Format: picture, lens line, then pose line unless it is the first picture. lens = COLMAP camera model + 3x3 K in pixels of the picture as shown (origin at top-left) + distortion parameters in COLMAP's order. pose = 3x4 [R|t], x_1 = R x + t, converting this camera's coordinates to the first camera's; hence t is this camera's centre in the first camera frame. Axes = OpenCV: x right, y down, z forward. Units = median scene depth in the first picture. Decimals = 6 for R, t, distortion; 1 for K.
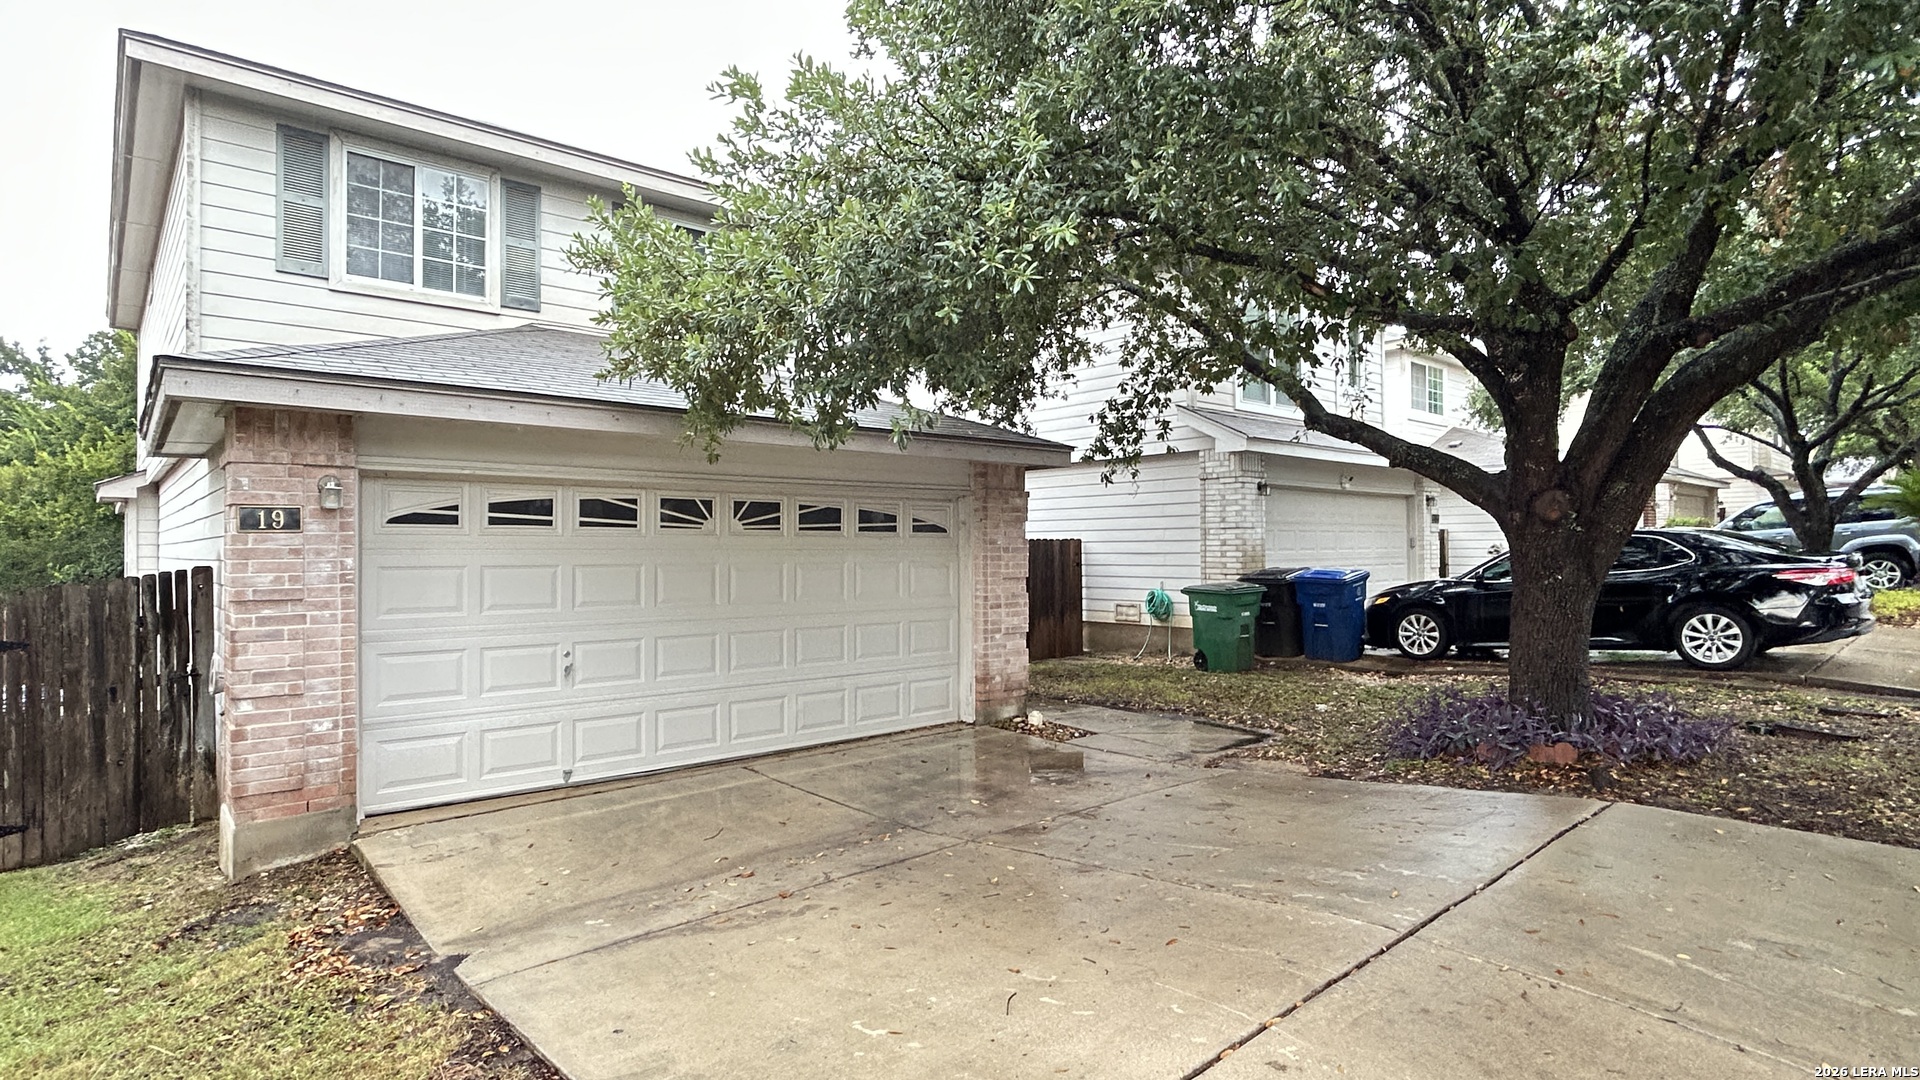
lens RADIAL K [[975.7, 0, 960.1], [0, 975.7, 543.8], [0, 0, 1]] dist [0.000241, 0.000024]
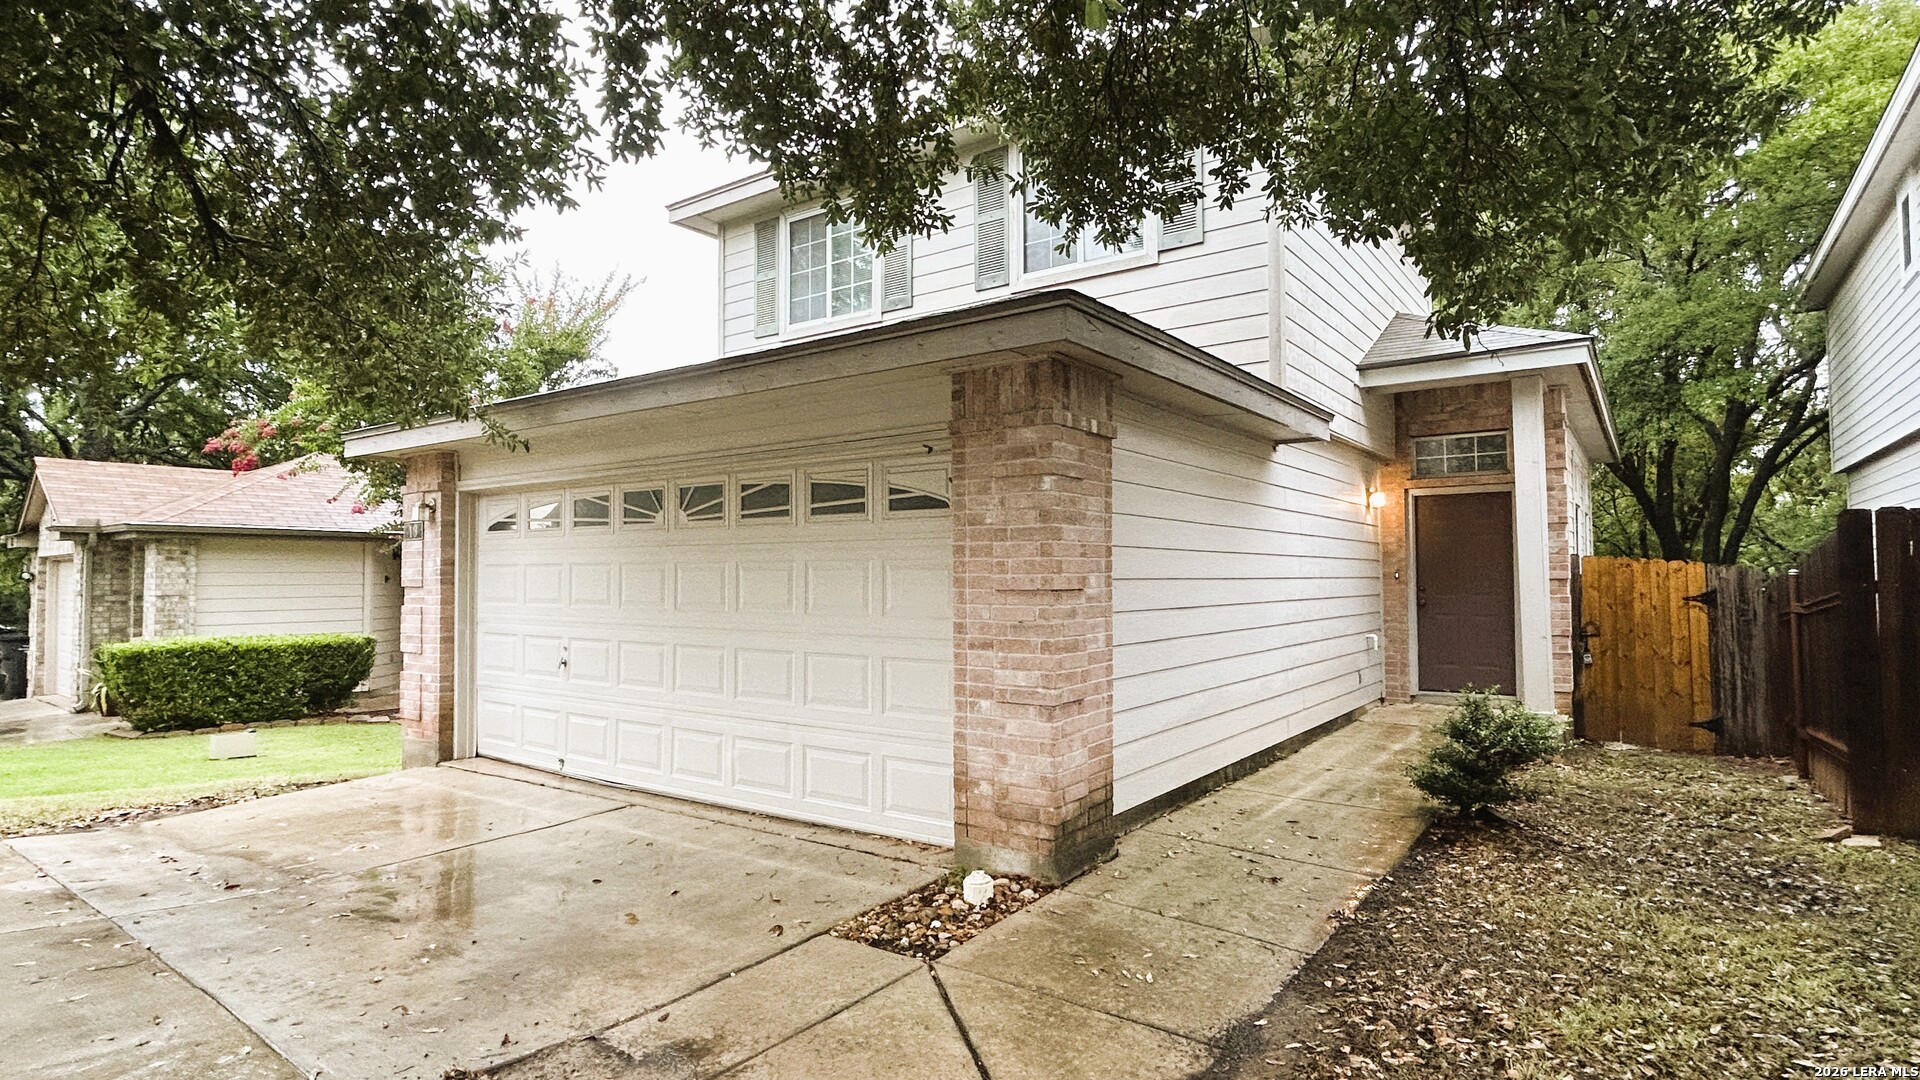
lens RADIAL K [[975.7, 0, 960.2], [0, 975.7, 540.8], [0, 0, 1]] dist [0.000241, 0.000024]
pose [[0.224168, -0.032426, -0.974011, 0.566009], [0.009622, 0.999471, -0.031059, 0.026705], [0.974503, -0.002410, 0.224361, 0.924836]]
